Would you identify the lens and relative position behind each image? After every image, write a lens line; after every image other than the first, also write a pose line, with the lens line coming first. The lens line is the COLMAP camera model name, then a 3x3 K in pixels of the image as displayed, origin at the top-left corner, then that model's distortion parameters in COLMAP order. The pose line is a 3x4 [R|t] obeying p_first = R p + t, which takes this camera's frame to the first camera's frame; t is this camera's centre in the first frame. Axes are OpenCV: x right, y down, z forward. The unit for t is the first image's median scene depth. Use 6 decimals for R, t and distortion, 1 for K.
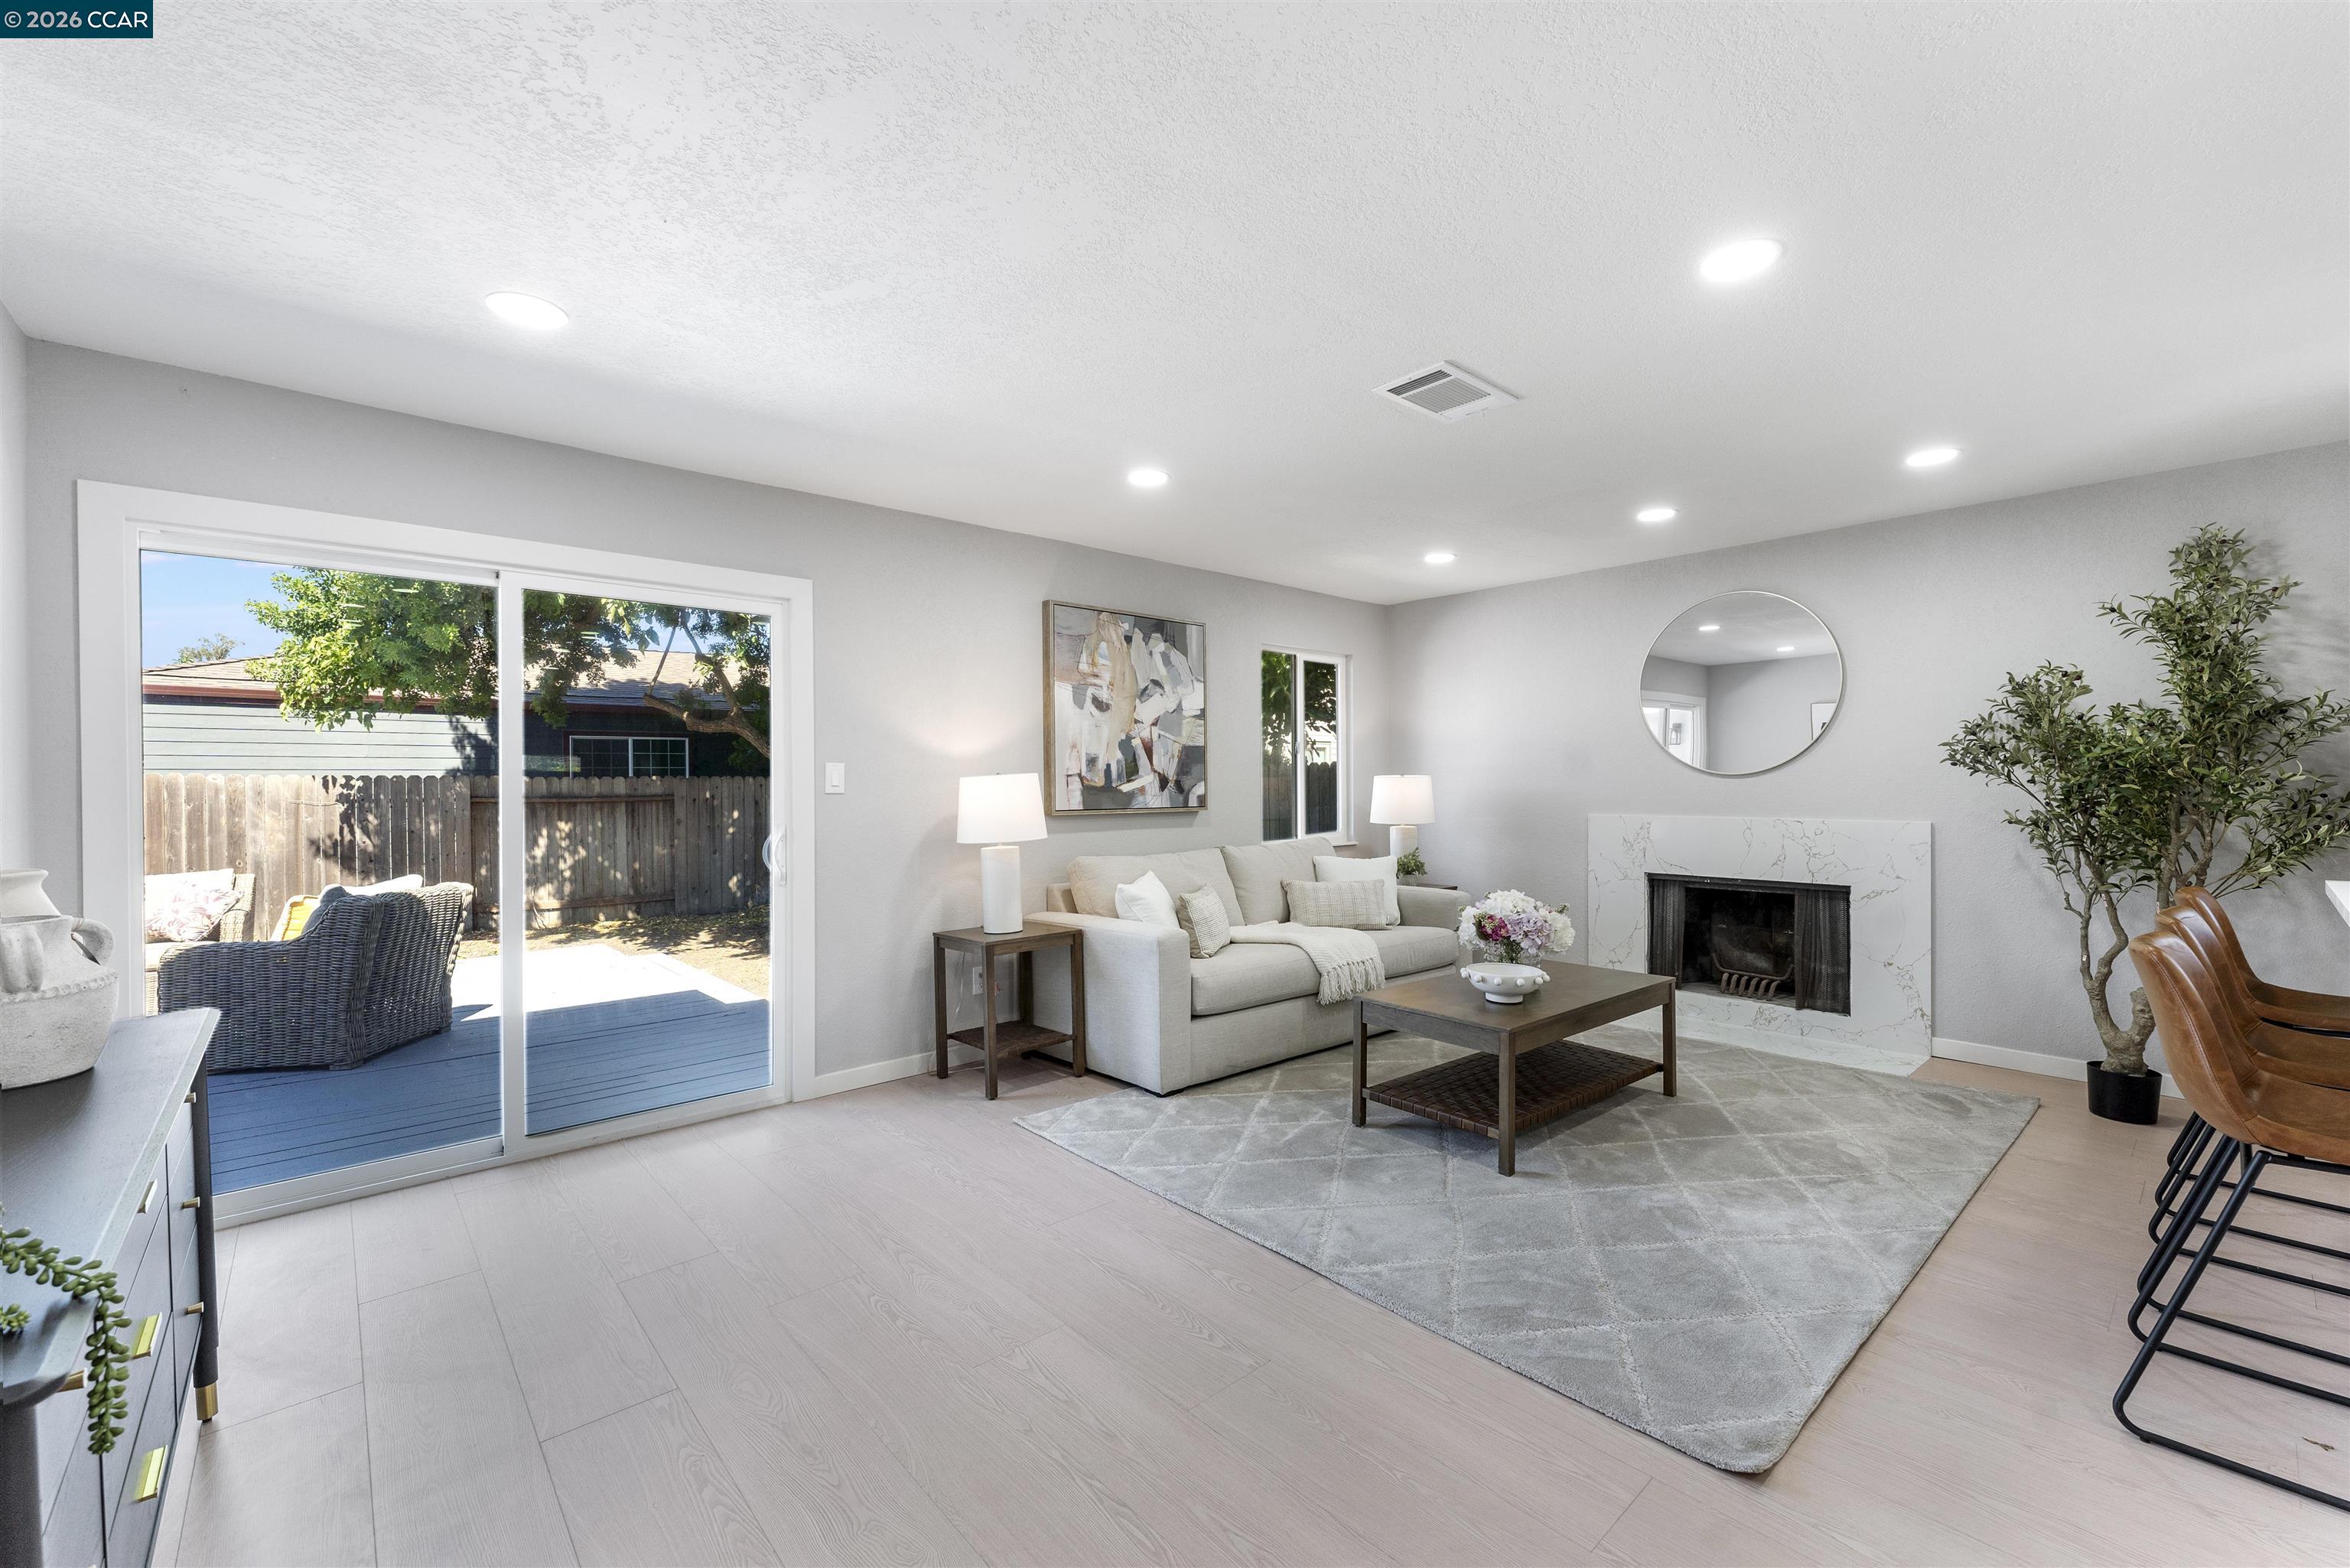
lens RADIAL K [[957.8, 0, 1167.6], [0, 957.8, 783.2], [0, 0, 1]] dist [0.001269, -0.000066]
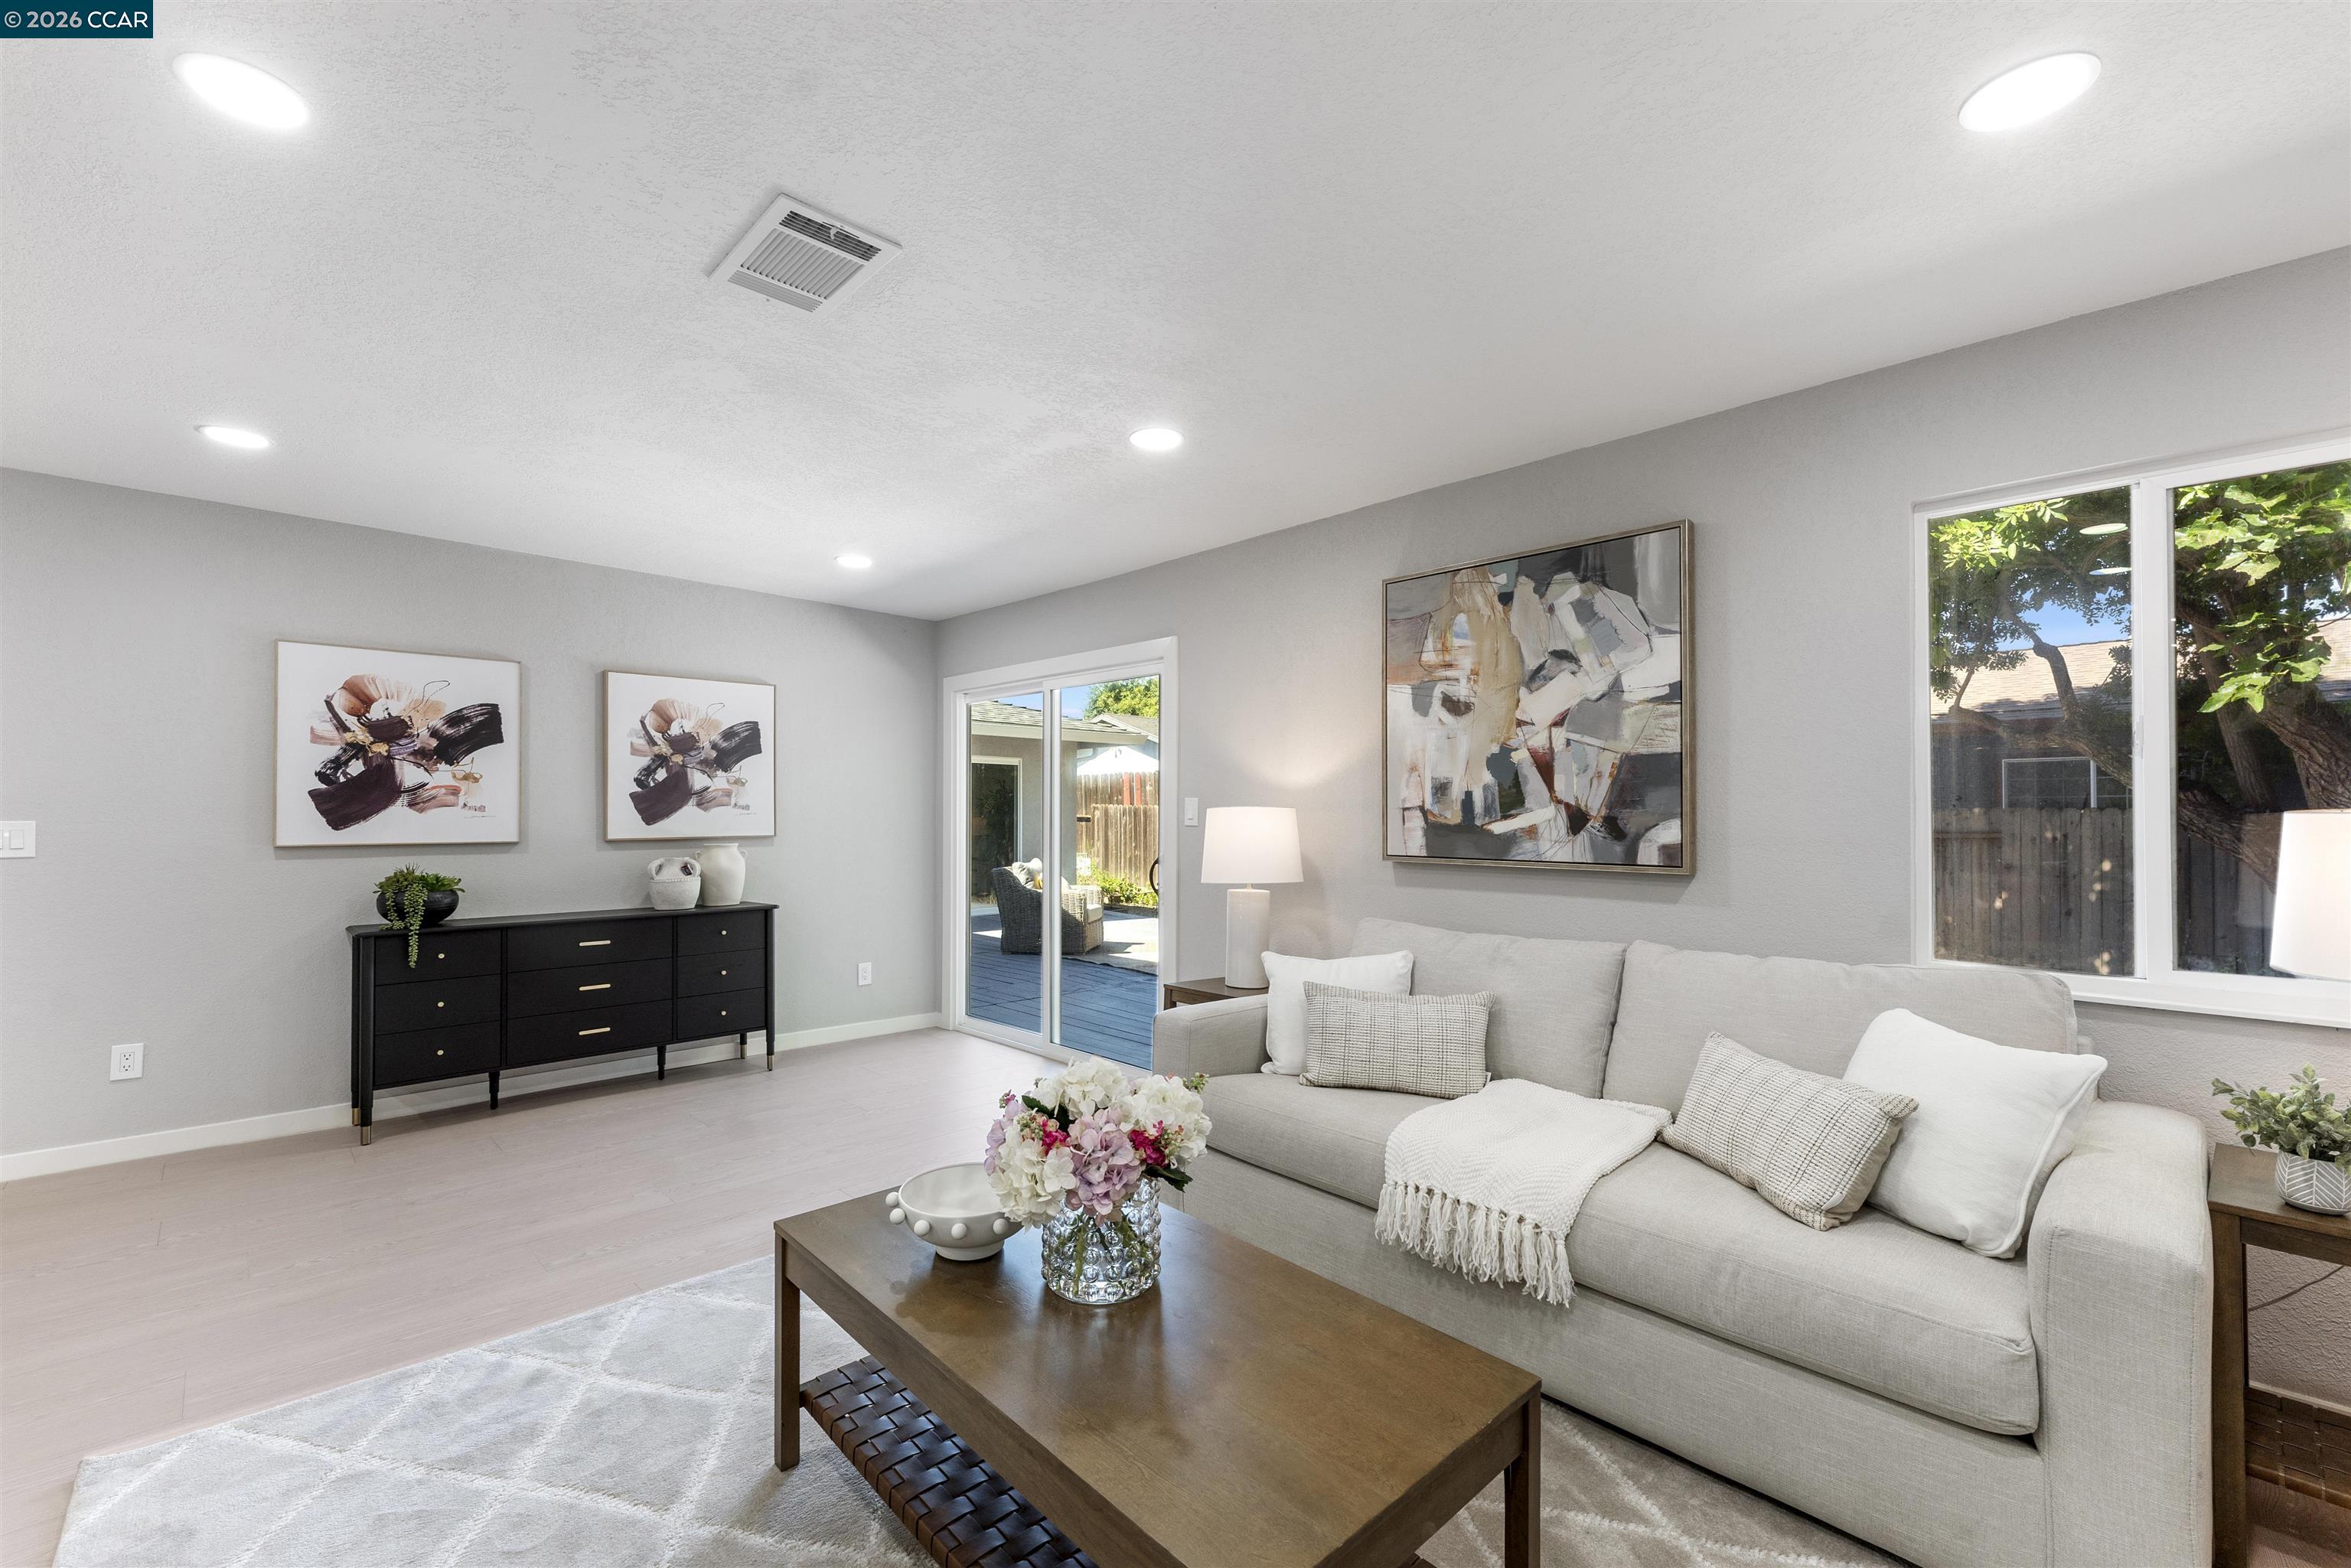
lens RADIAL K [[977.6, 0, 1167.5], [0, 977.6, 800.0], [0, 0, 1]] dist [-0.000910, -0.000008]
pose [[0.047334, -0.009797, -0.998831, 0.628873], [-0.004385, 0.999940, -0.010016, -0.006440], [0.998869, 0.004854, 0.047288, 0.768437]]
